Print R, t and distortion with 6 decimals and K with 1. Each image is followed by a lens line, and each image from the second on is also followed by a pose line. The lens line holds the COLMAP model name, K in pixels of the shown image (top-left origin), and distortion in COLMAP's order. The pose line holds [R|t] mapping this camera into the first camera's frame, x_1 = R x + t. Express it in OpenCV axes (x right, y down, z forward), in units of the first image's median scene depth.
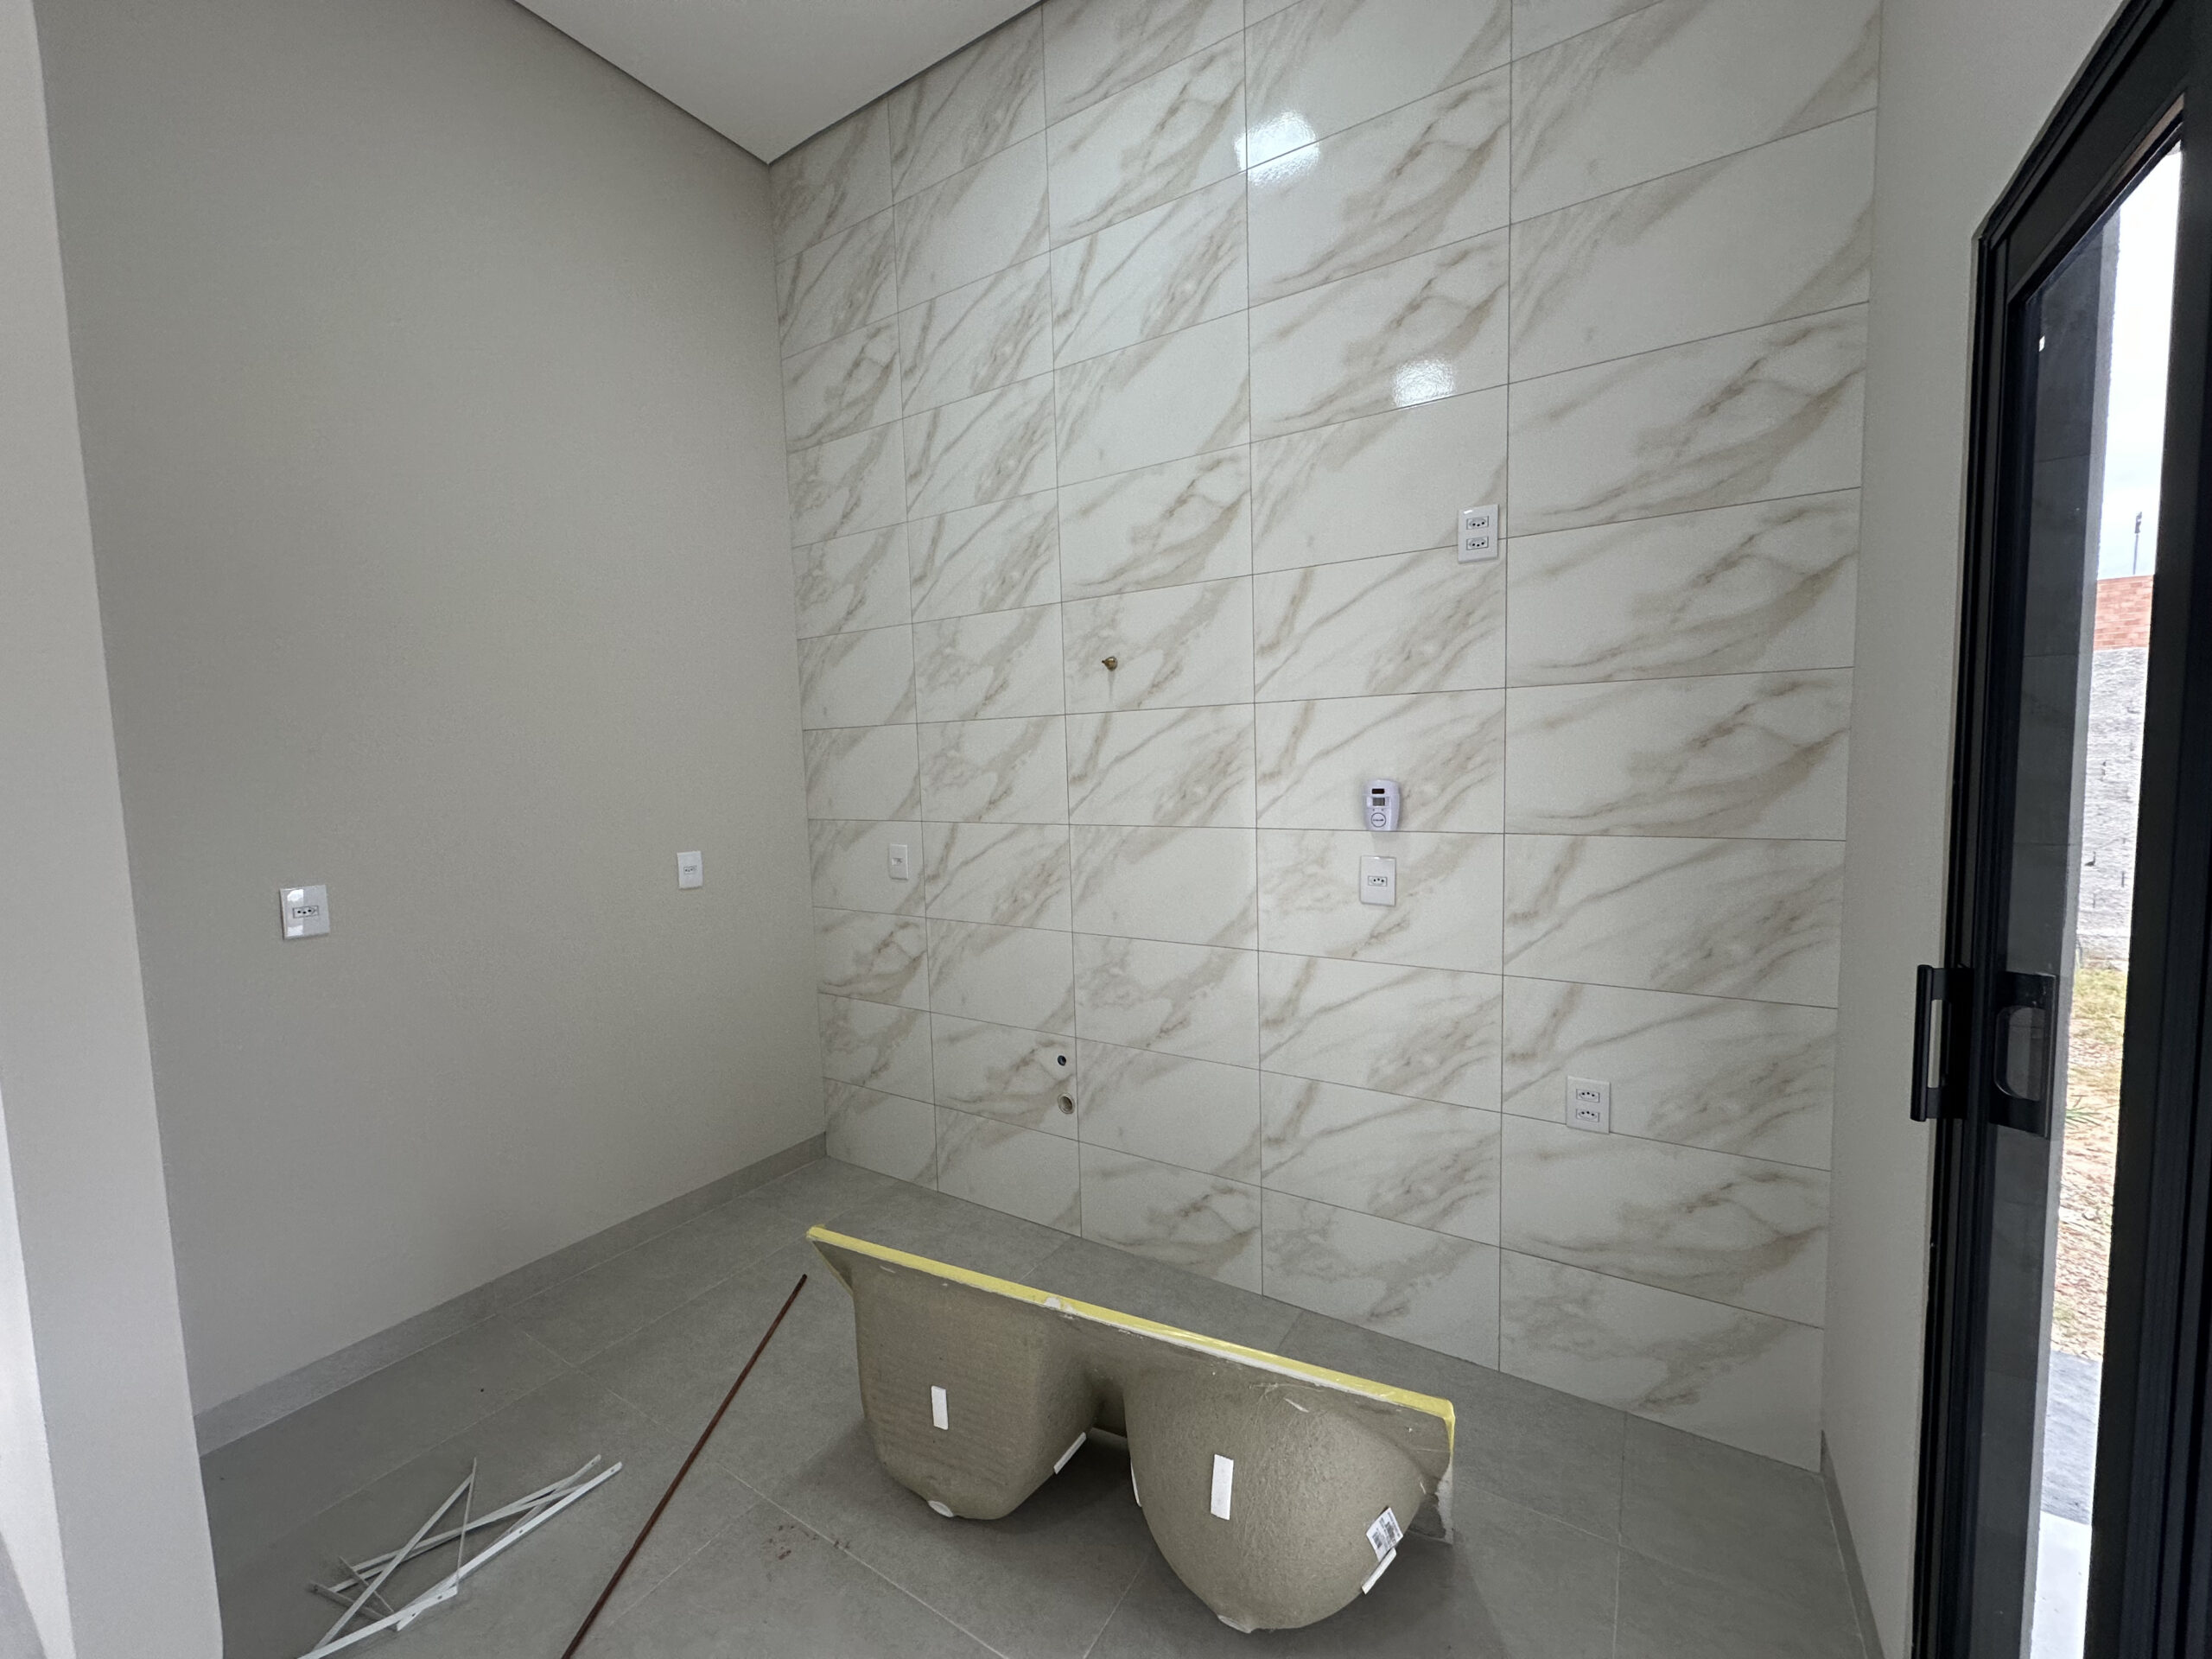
lens RADIAL K [[876.0, 0, 1087.9], [0, 876.0, 840.2], [0, 0, 1]] dist [-0.002629, 0.000671]
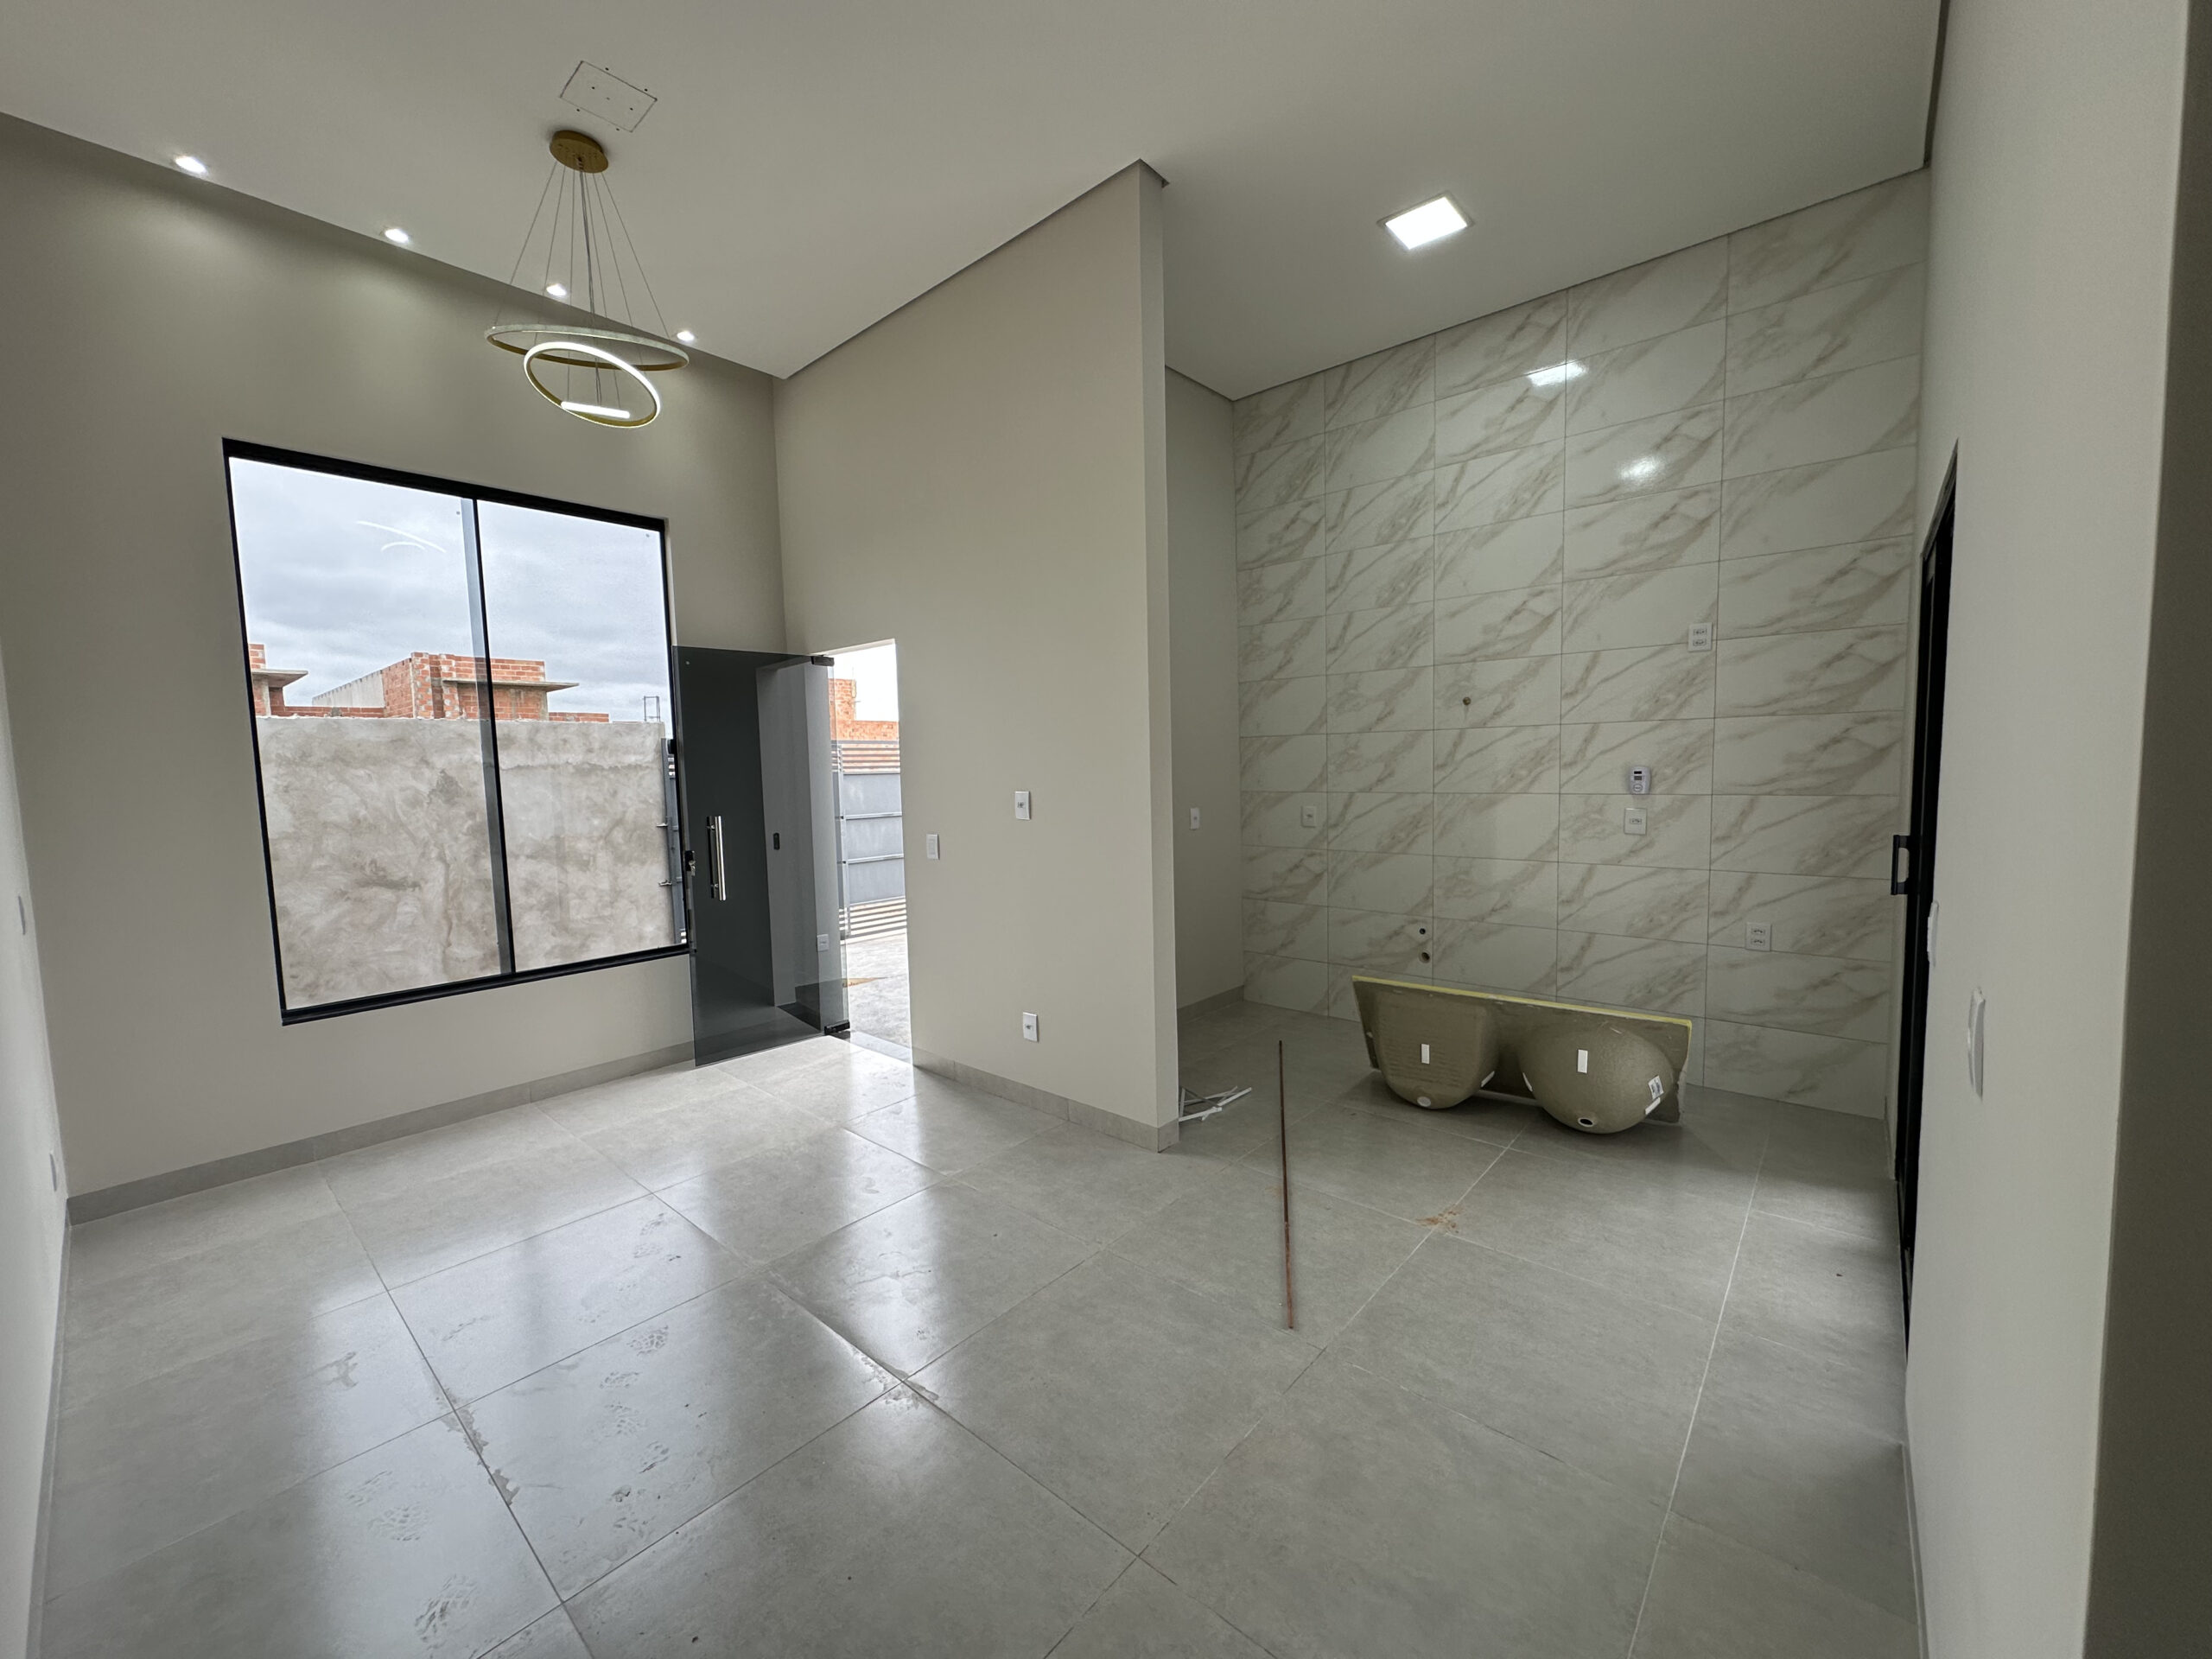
lens RADIAL K [[876.0, 0, 1089.4], [0, 876.0, 839.4], [0, 0, 1]] dist [-0.002629, 0.000671]
pose [[0.988495, 0.015643, -0.150444, -0.504737], [-0.015227, 0.999876, 0.003913, 0.090749], [0.150487, -0.001577, 0.988611, -0.951669]]
